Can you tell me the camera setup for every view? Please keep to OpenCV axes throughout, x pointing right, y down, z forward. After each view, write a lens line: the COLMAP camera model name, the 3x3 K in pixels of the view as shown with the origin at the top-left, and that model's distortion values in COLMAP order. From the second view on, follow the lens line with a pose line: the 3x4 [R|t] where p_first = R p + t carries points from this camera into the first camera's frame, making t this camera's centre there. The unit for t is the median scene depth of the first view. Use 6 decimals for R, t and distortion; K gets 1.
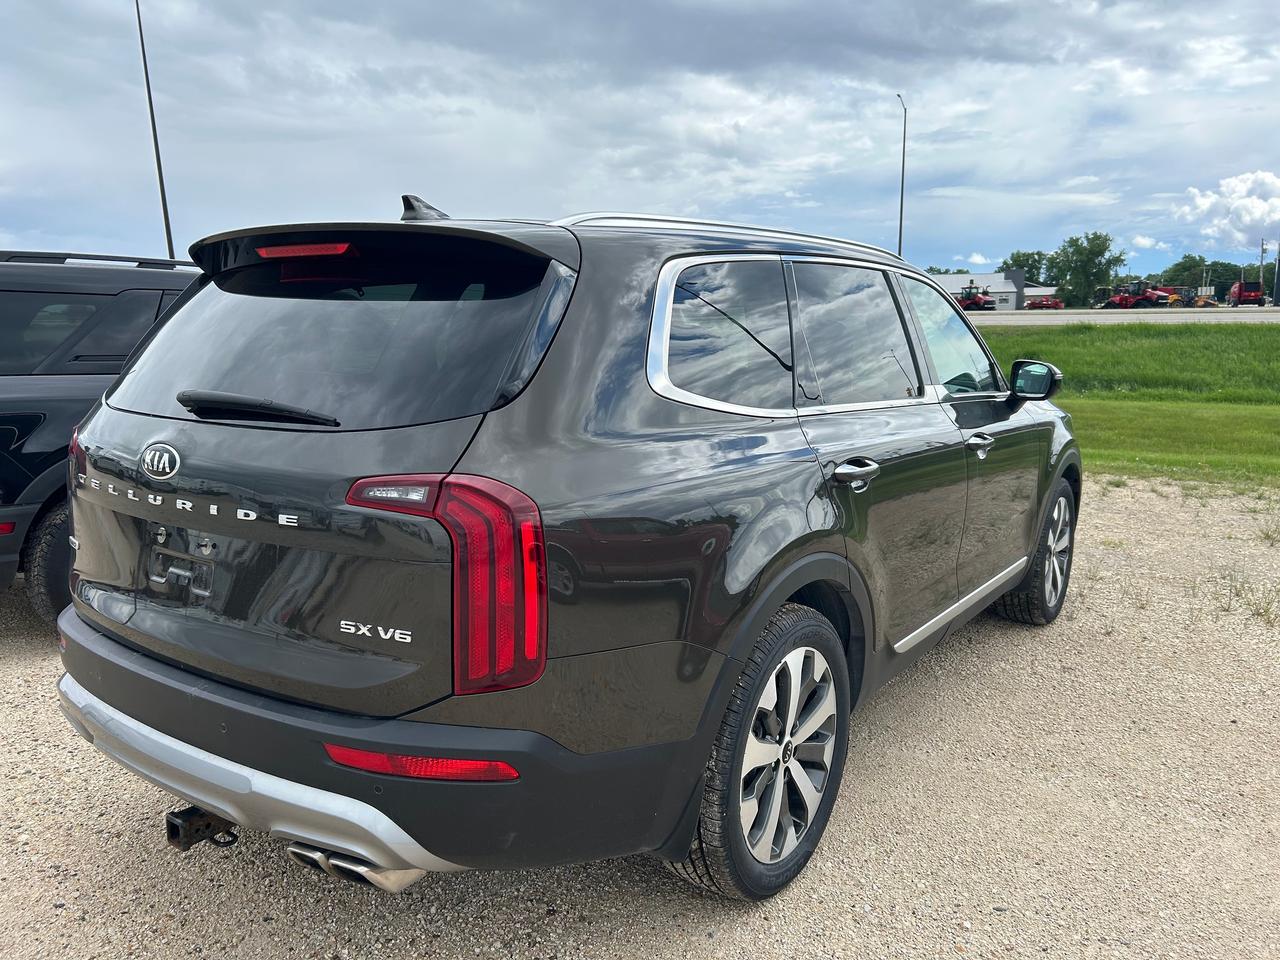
lens RADIAL K [[976.4, 0, 640.0], [0, 976.4, 480.0], [0, 0, 1]] dist [-0.005544, -0.011133]
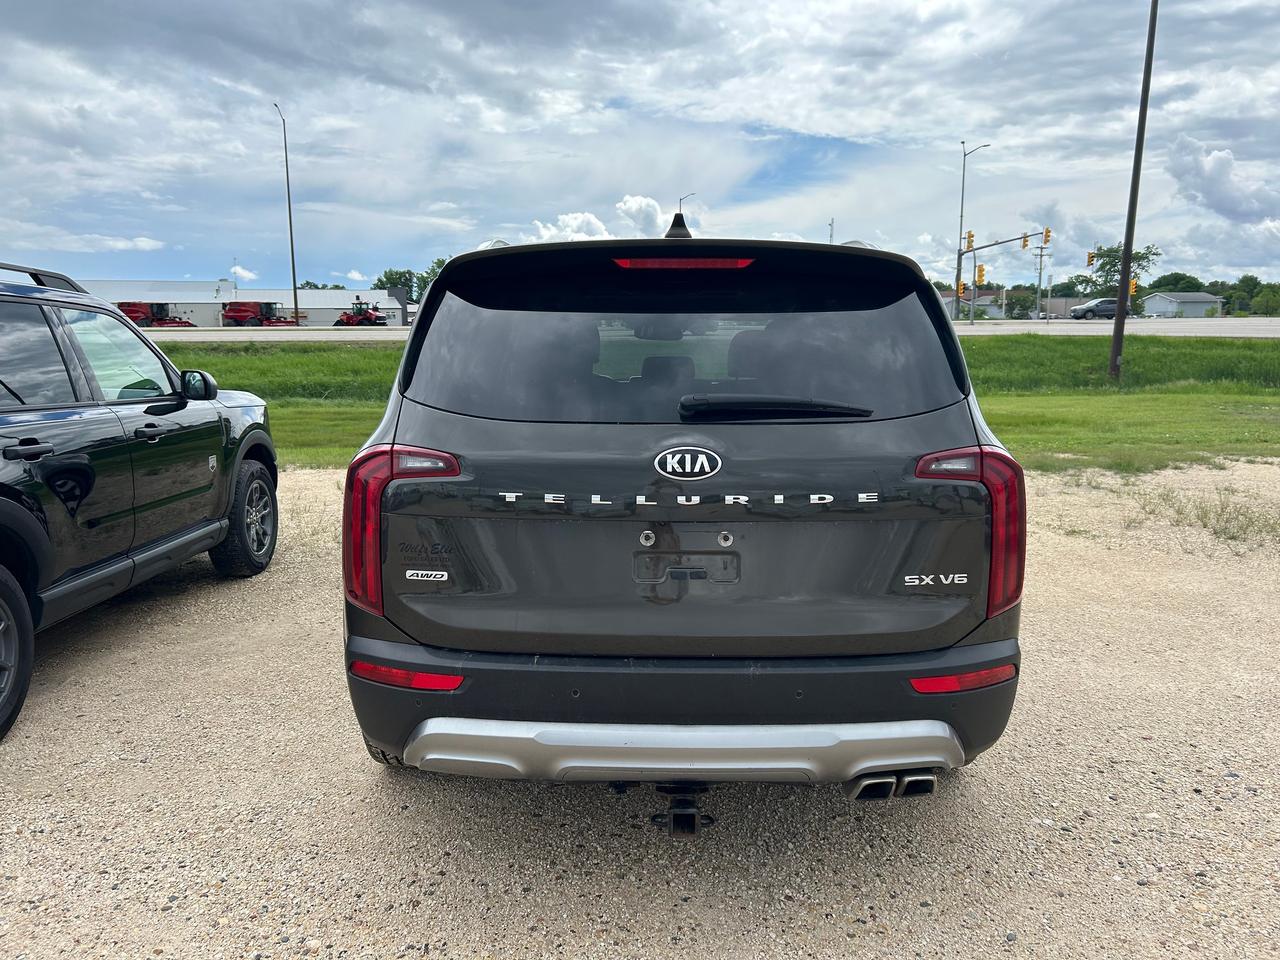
lens RADIAL K [[969.3, 0, 603.1], [0, 969.3, 536.9], [0, 0, 1]] dist [0.022090, -0.035864]
pose [[0.811405, -0.113599, 0.573339, -1.190424], [0.089339, 0.993509, 0.070415, -0.022532], [-0.577616, -0.005914, 0.816287, 0.206260]]
